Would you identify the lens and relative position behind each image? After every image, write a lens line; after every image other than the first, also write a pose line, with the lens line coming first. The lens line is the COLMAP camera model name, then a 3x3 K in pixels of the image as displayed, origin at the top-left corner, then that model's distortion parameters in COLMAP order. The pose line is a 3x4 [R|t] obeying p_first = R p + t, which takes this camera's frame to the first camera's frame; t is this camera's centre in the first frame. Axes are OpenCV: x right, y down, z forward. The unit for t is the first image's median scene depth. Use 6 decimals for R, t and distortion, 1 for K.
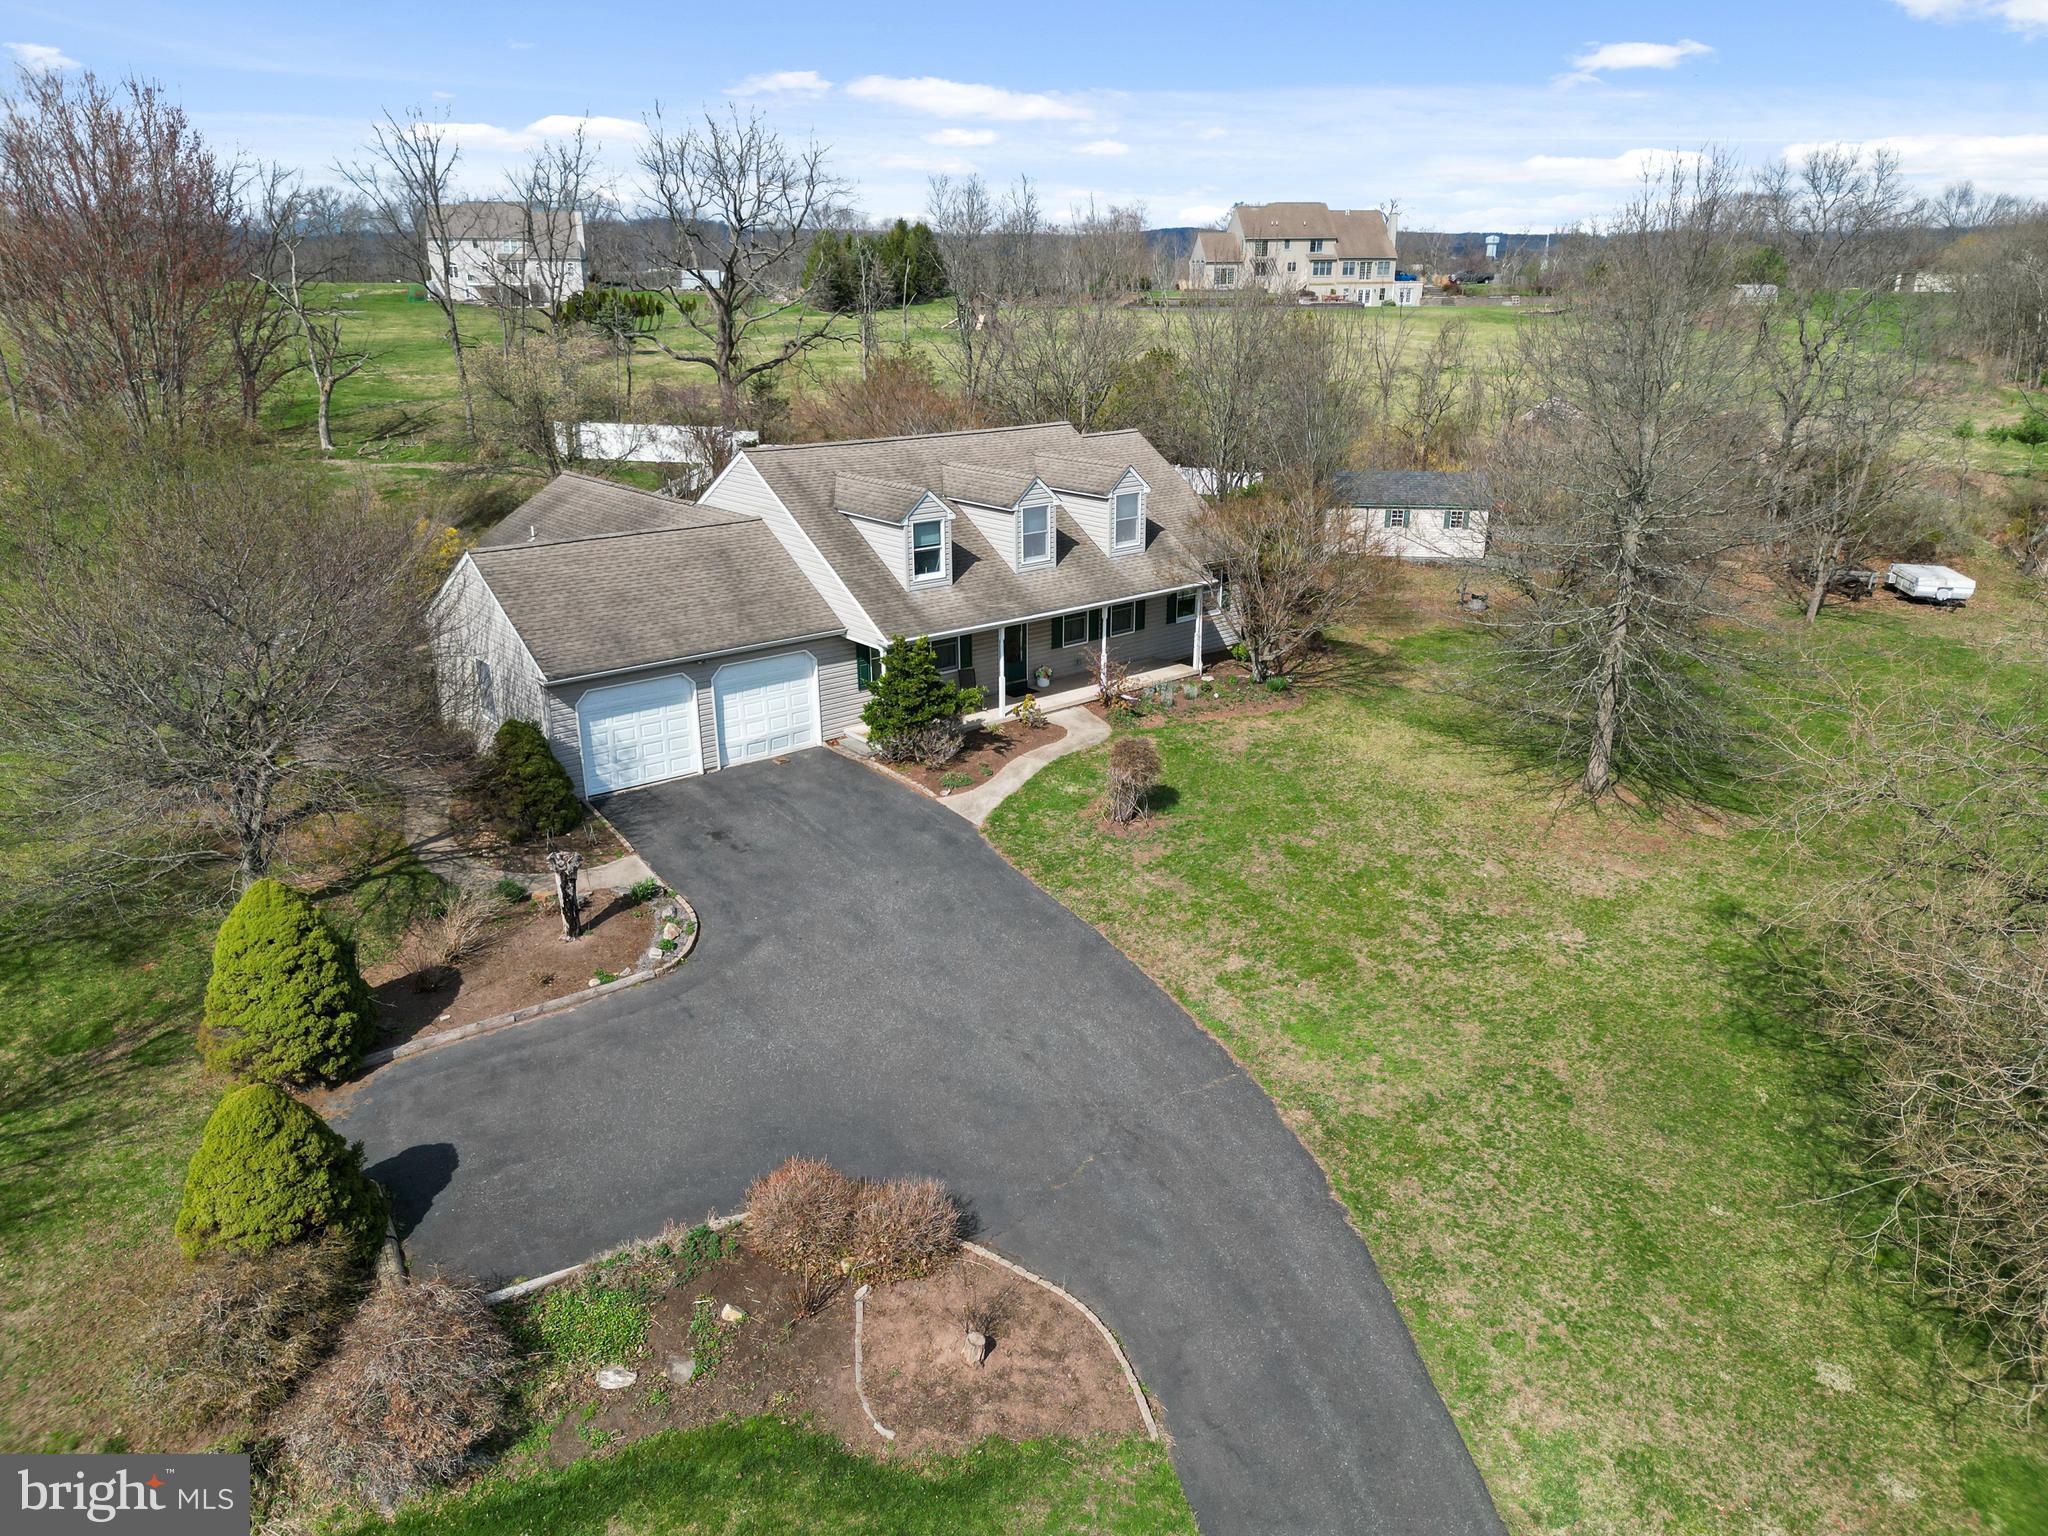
lens RADIAL K [[1438.6, 0, 1019.5], [0, 1438.6, 804.7], [0, 0, 1]] dist [0.074577, -0.077886]
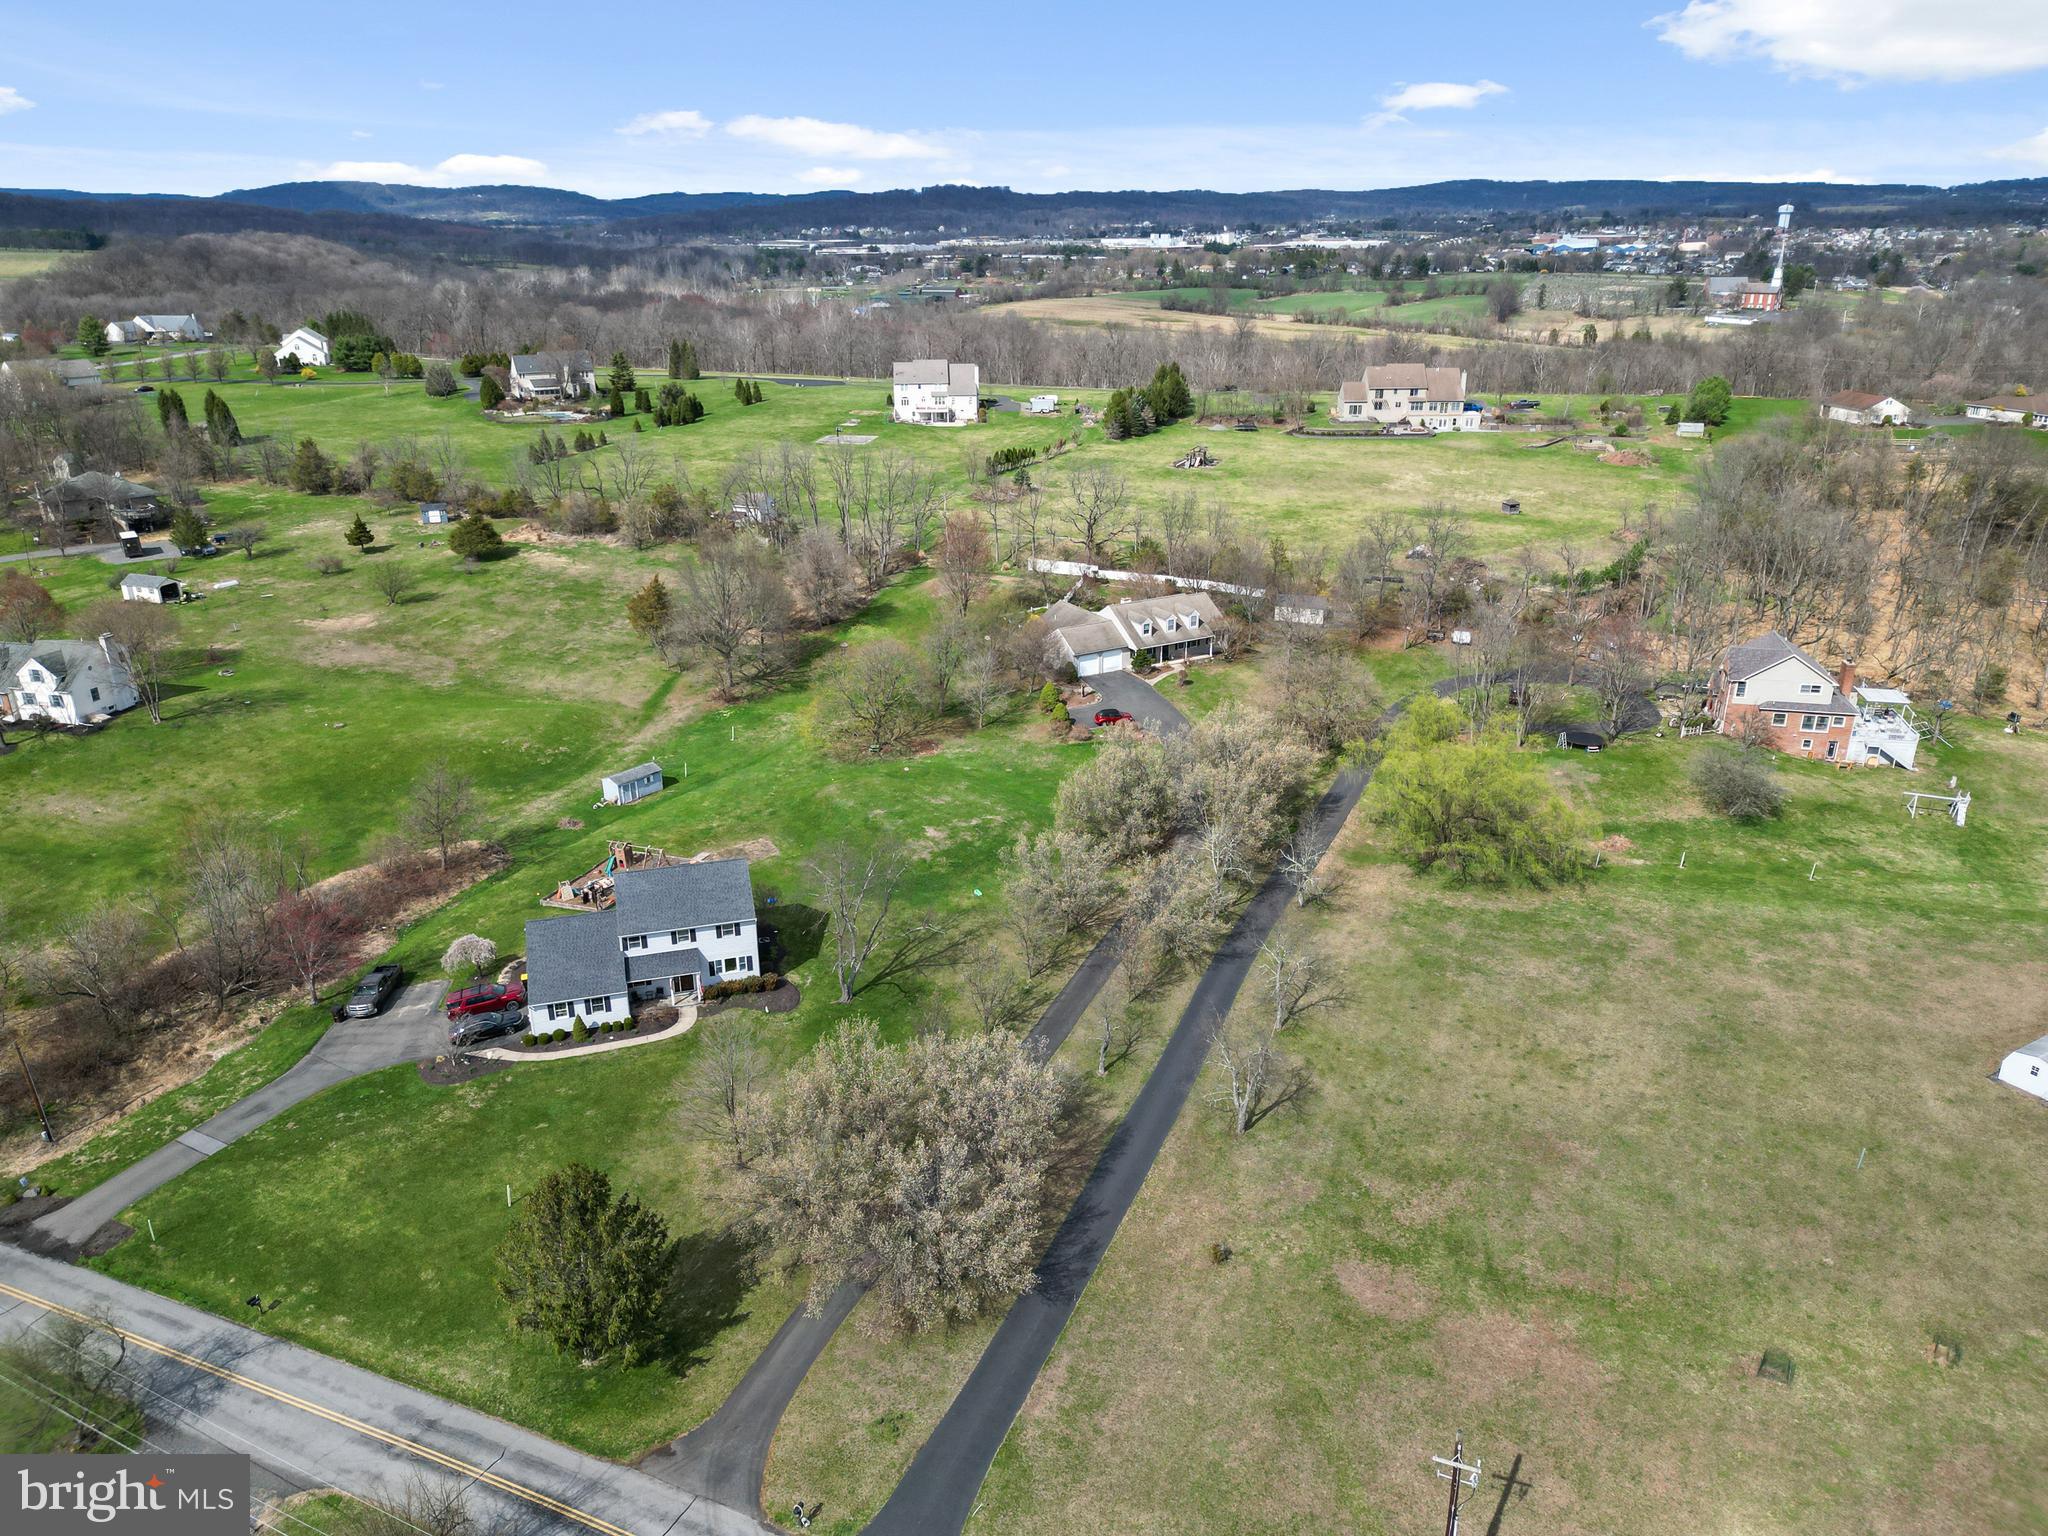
lens RADIAL K [[1438.6, 0, 1019.5], [0, 1438.6, 804.7], [0, 0, 1]] dist [0.074577, -0.077886]
pose [[0.984329, 0.063546, -0.164496, 0.359965], [-0.058176, 0.997611, 0.037267, 0.262186], [0.166471, -0.027113, 0.985674, -3.975634]]
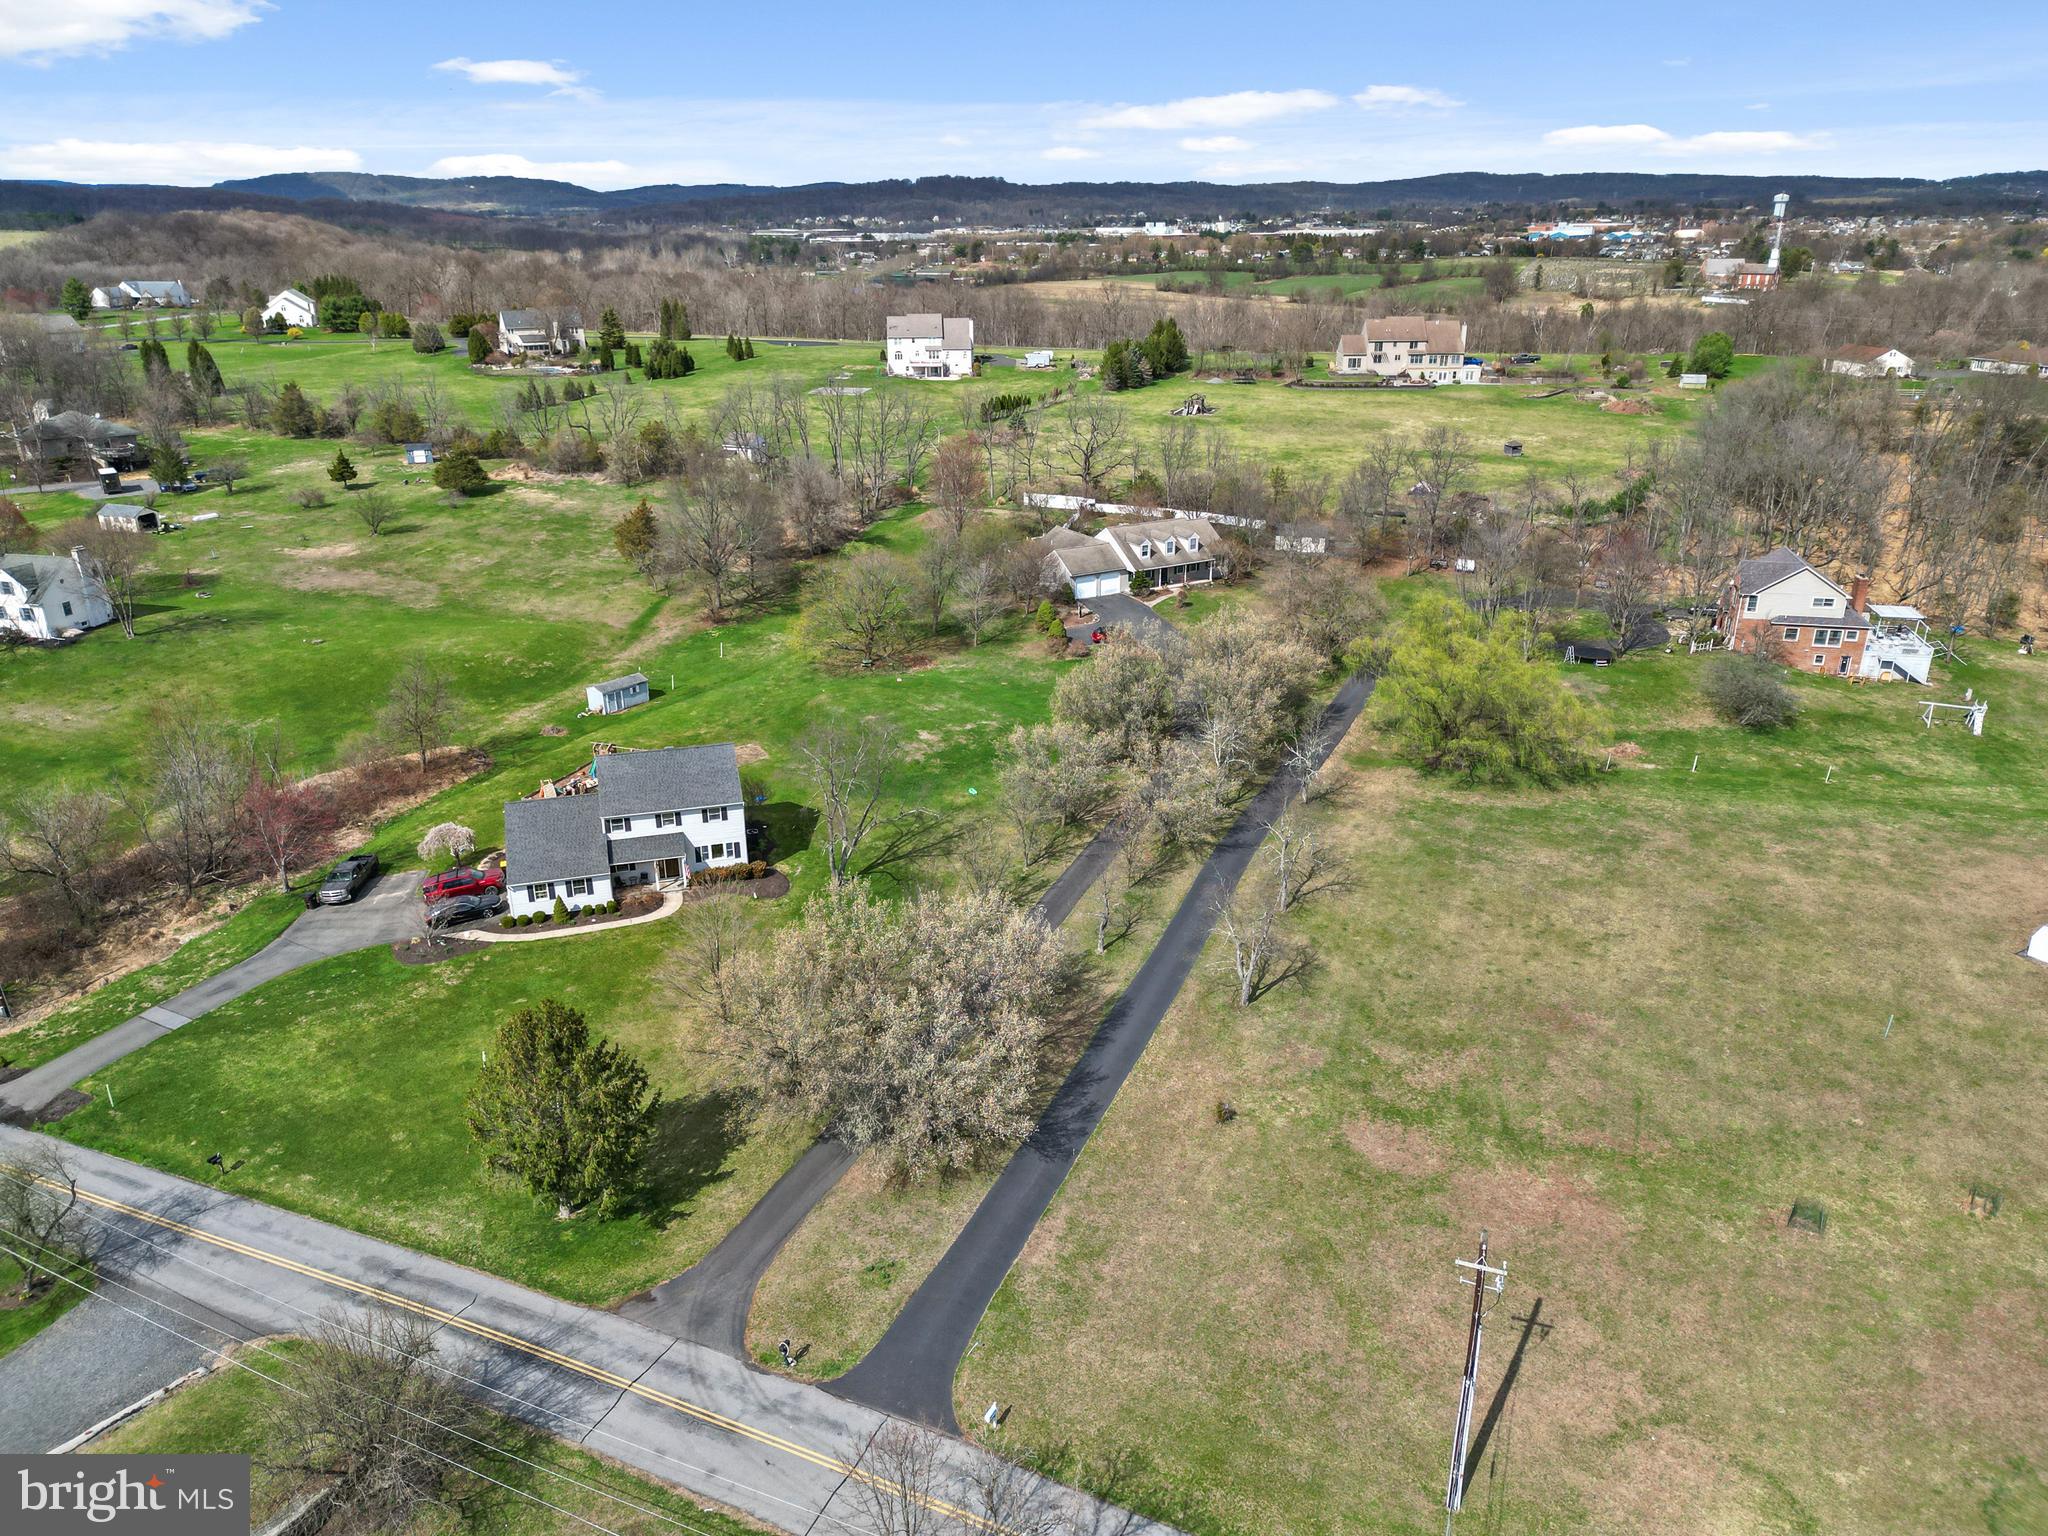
lens RADIAL K [[1438.6, 0, 1019.5], [0, 1438.6, 804.7], [0, 0, 1]] dist [0.074577, -0.077886]
pose [[0.984932, 0.064132, -0.160613, 0.355660], [-0.058369, 0.997479, 0.040352, 0.502081], [0.162796, -0.030369, 0.986192, -3.885593]]
